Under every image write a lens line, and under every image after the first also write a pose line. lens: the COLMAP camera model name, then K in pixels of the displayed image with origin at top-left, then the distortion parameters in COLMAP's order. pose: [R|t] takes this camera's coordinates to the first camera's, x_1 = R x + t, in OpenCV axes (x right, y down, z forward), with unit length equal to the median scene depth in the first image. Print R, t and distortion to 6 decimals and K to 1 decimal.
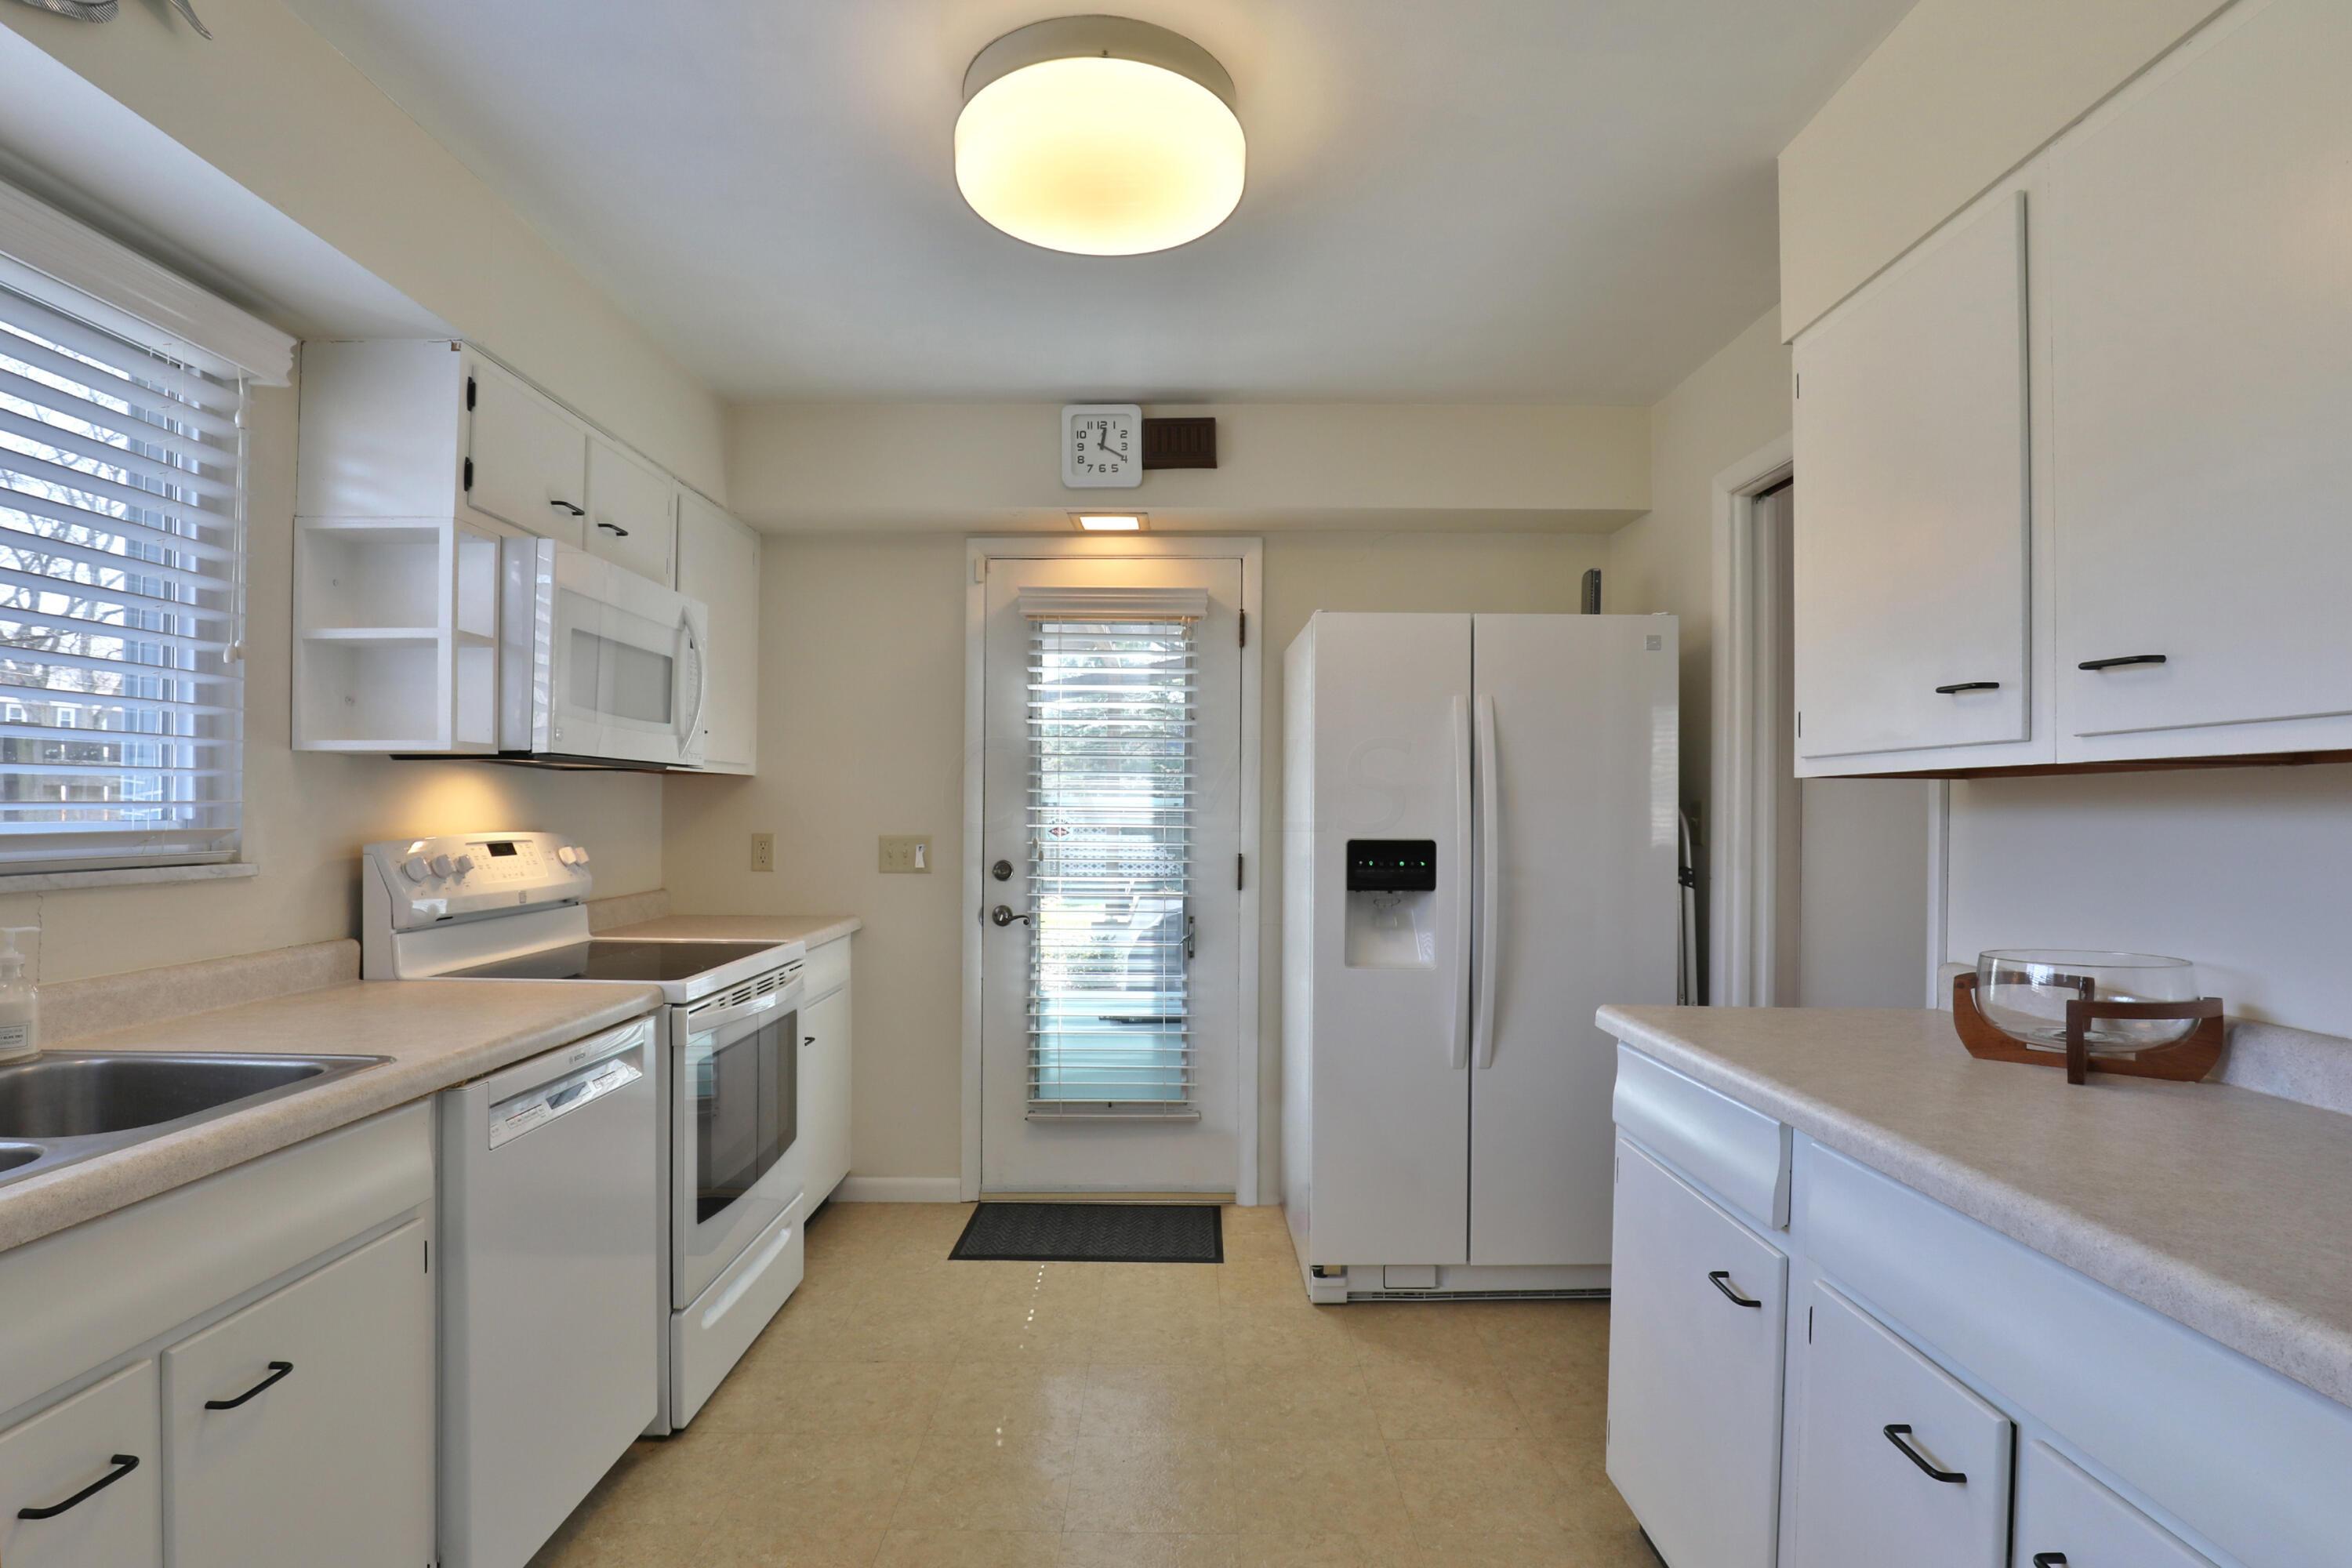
lens RADIAL K [[1165.1, 0, 1176.7], [0, 1165.1, 791.8], [0, 0, 1]] dist [-0.026059, 0.003625]
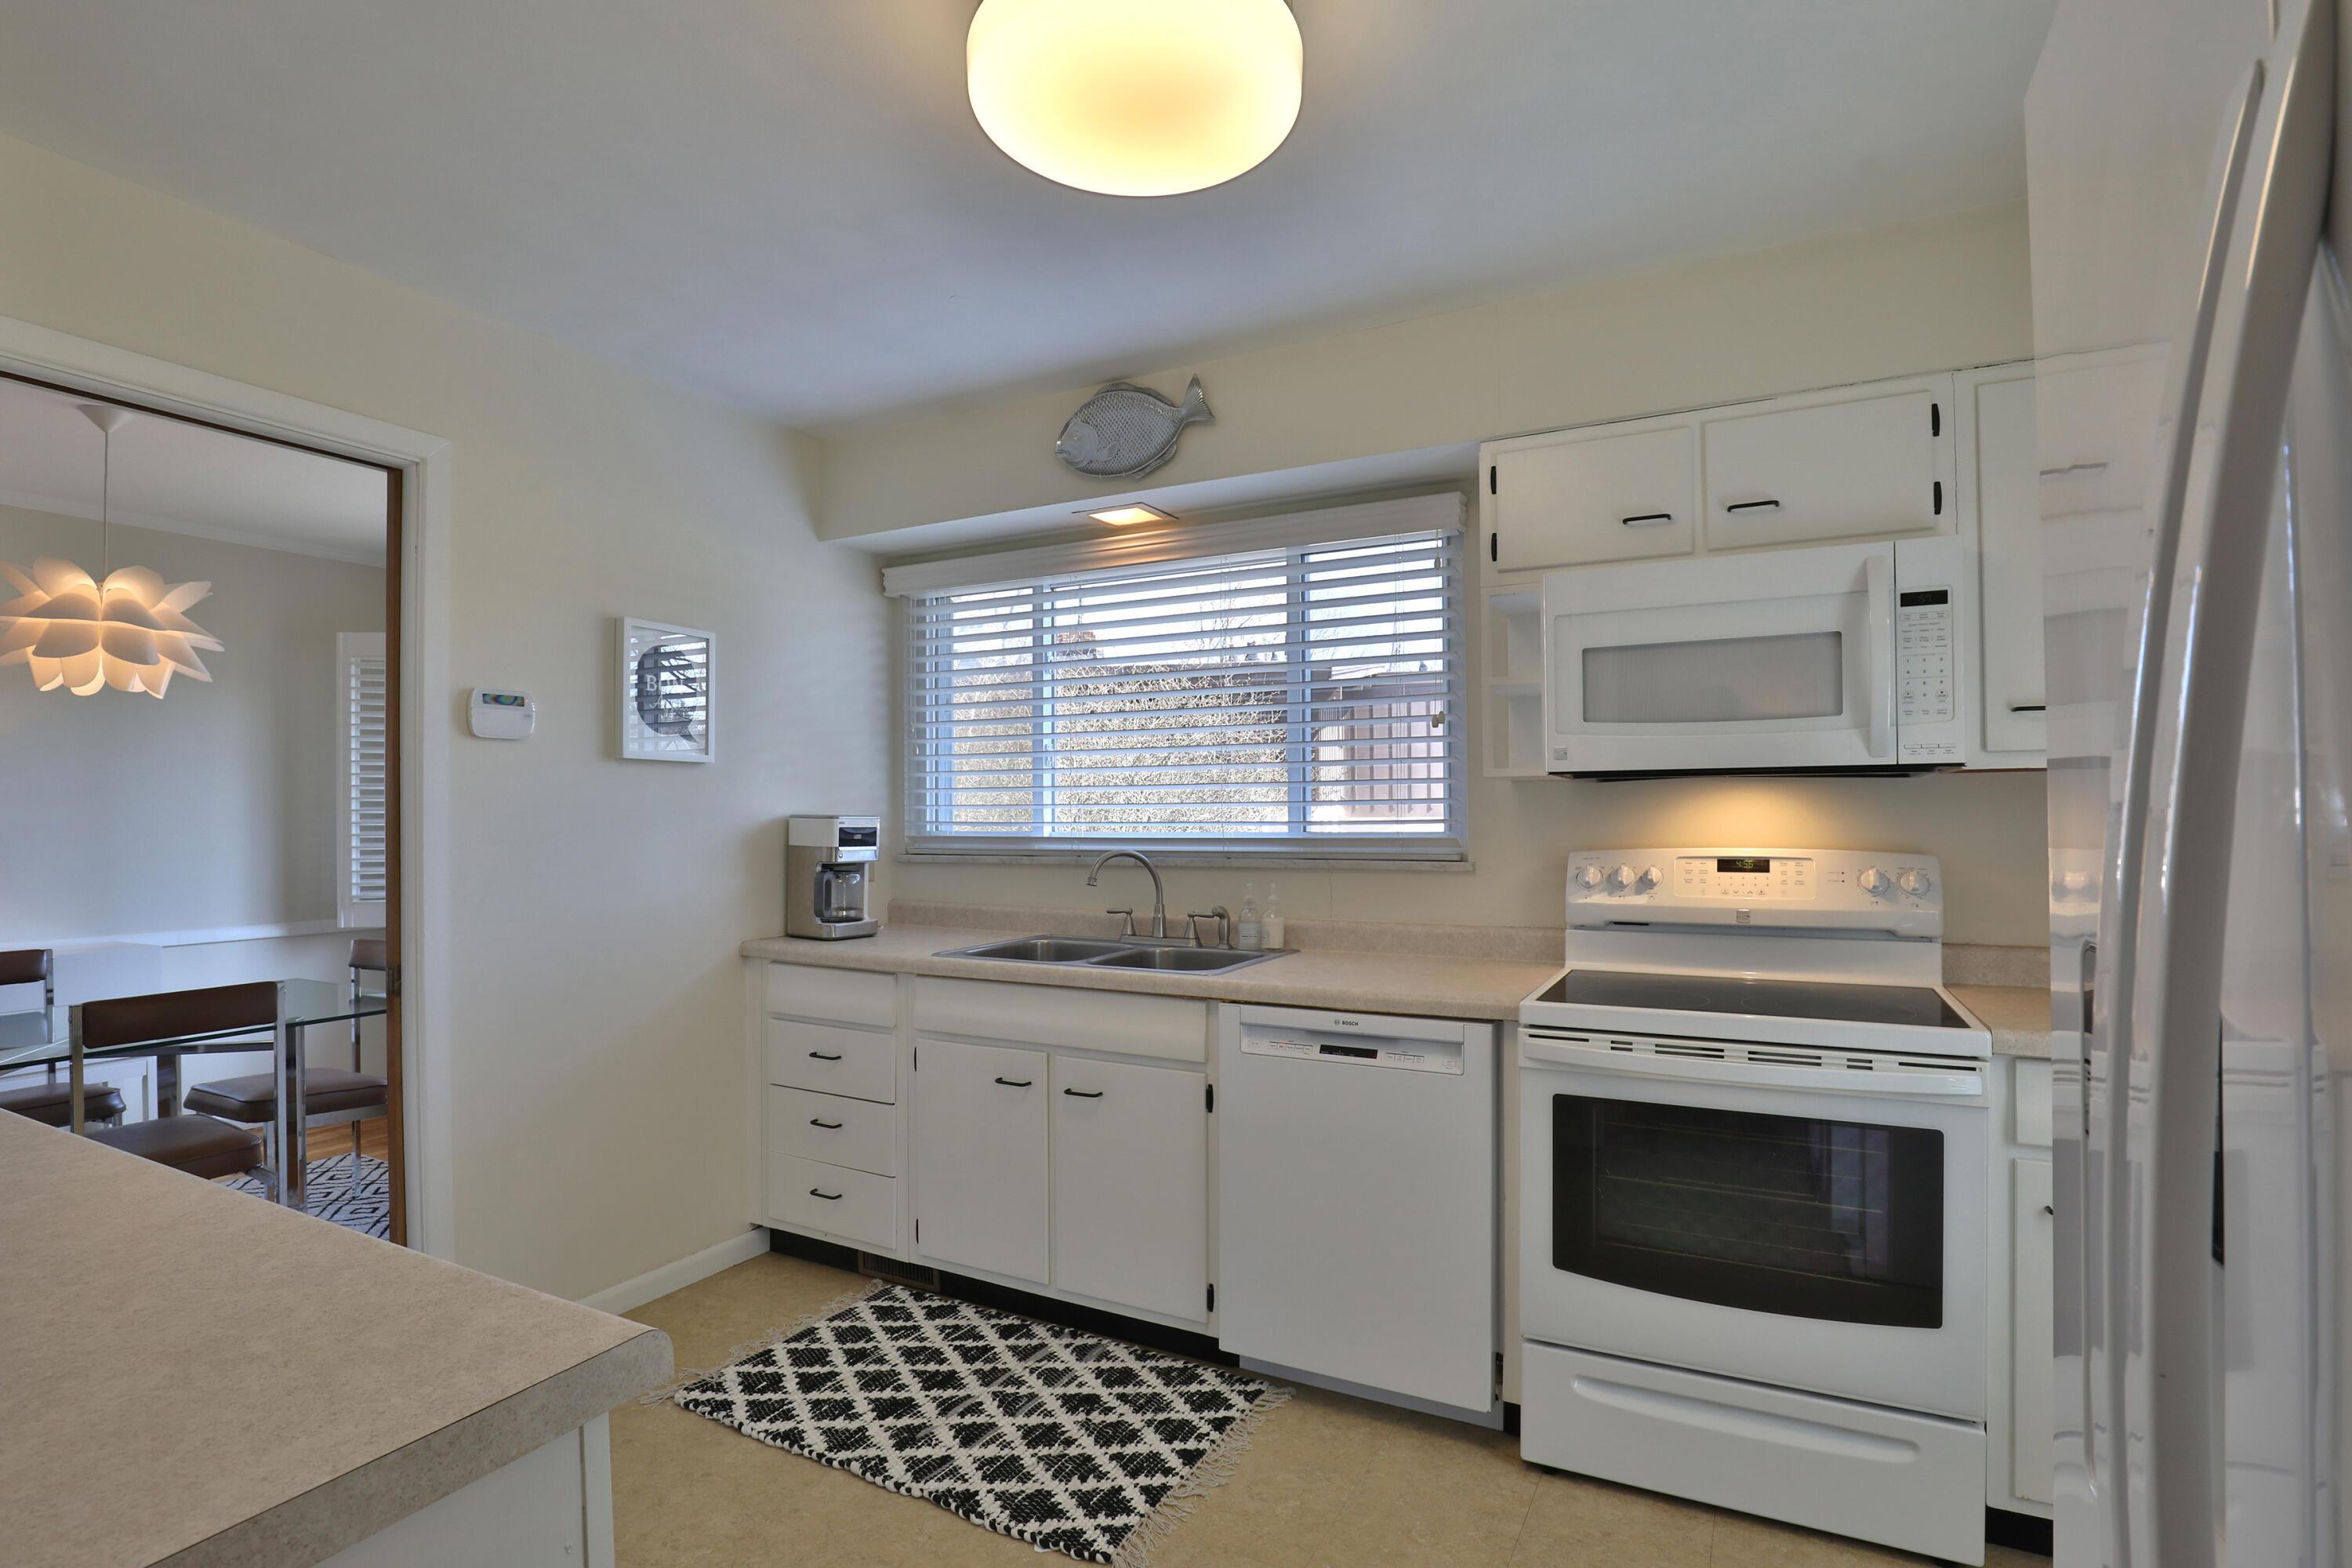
lens RADIAL K [[1165.1, 0, 1198.3], [0, 1165.1, 798.1], [0, 0, 1]] dist [-0.026059, 0.003625]
pose [[-0.461550, -0.021167, -0.886861, 0.451553], [0.014411, 0.999404, -0.031353, 0.015791], [0.886997, -0.027251, -0.460970, 0.961047]]
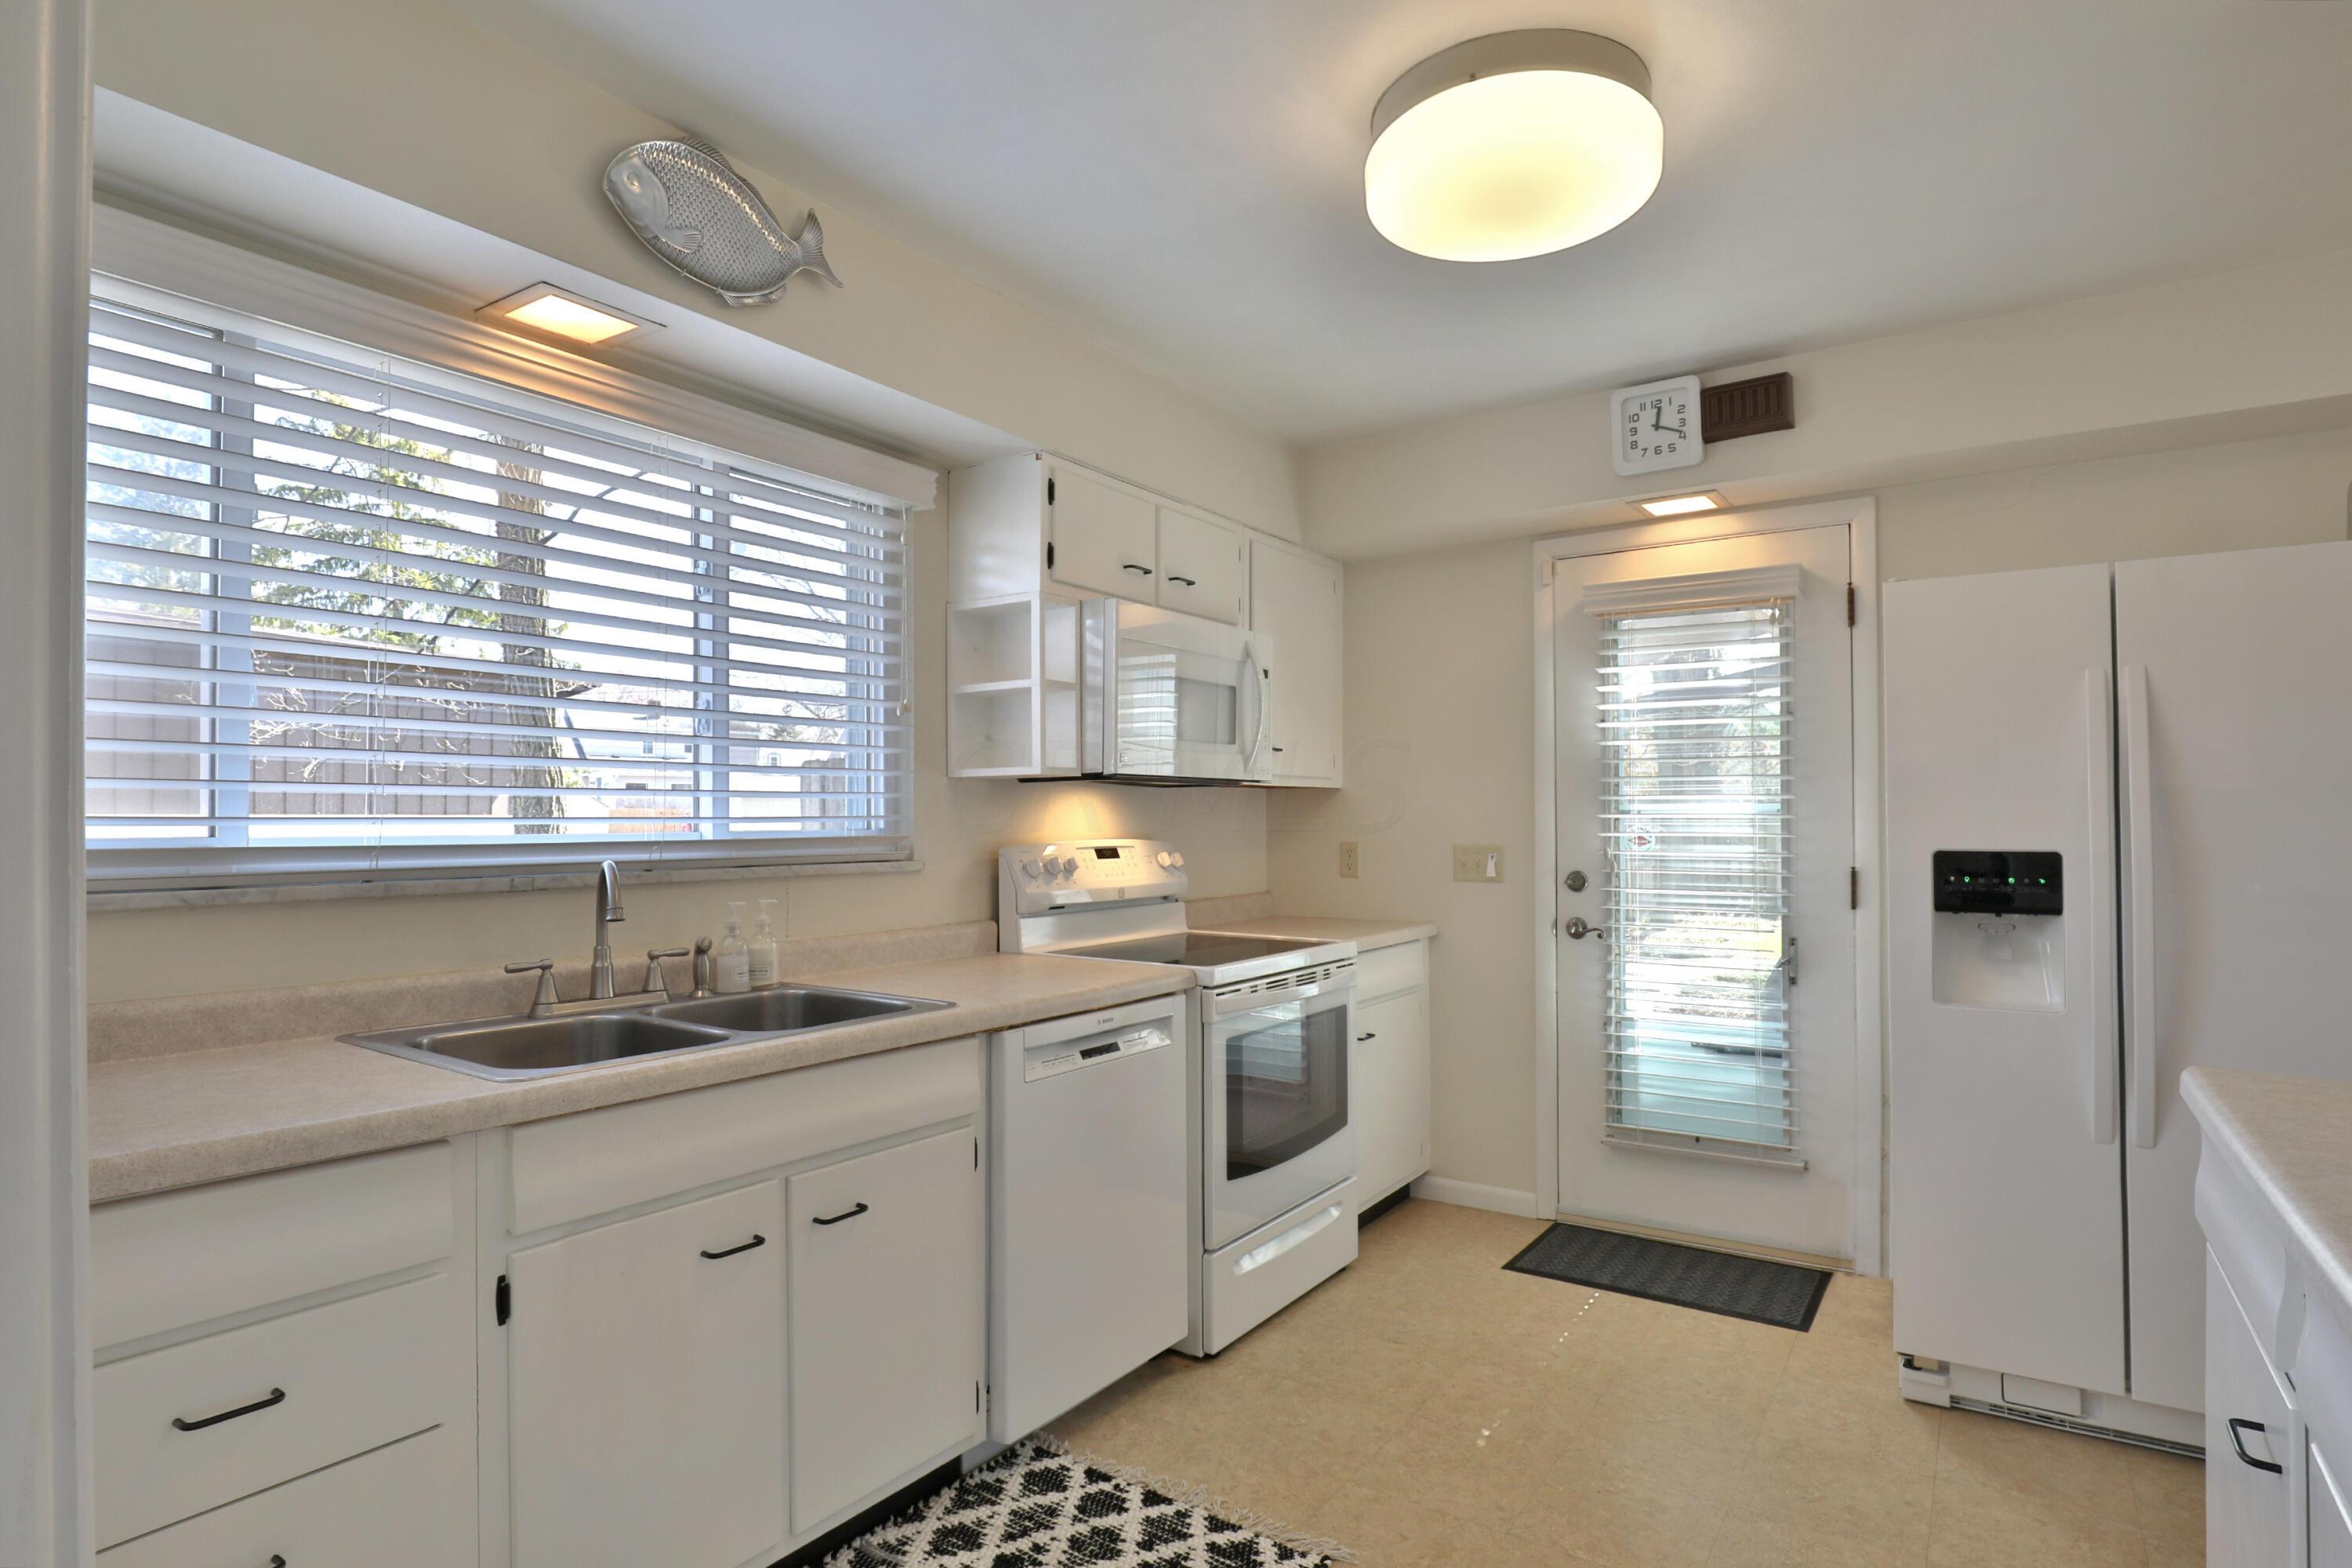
lens RADIAL K [[1216.2, 0, 1187.2], [0, 1216.2, 800.4], [0, 0, 1]] dist [-0.020220, 0.001858]
pose [[0.831387, -0.015856, -0.555467, 0.184706], [0.015197, 0.999868, -0.005797, 0.002206], [0.555486, -0.003622, 0.831518, -0.019200]]
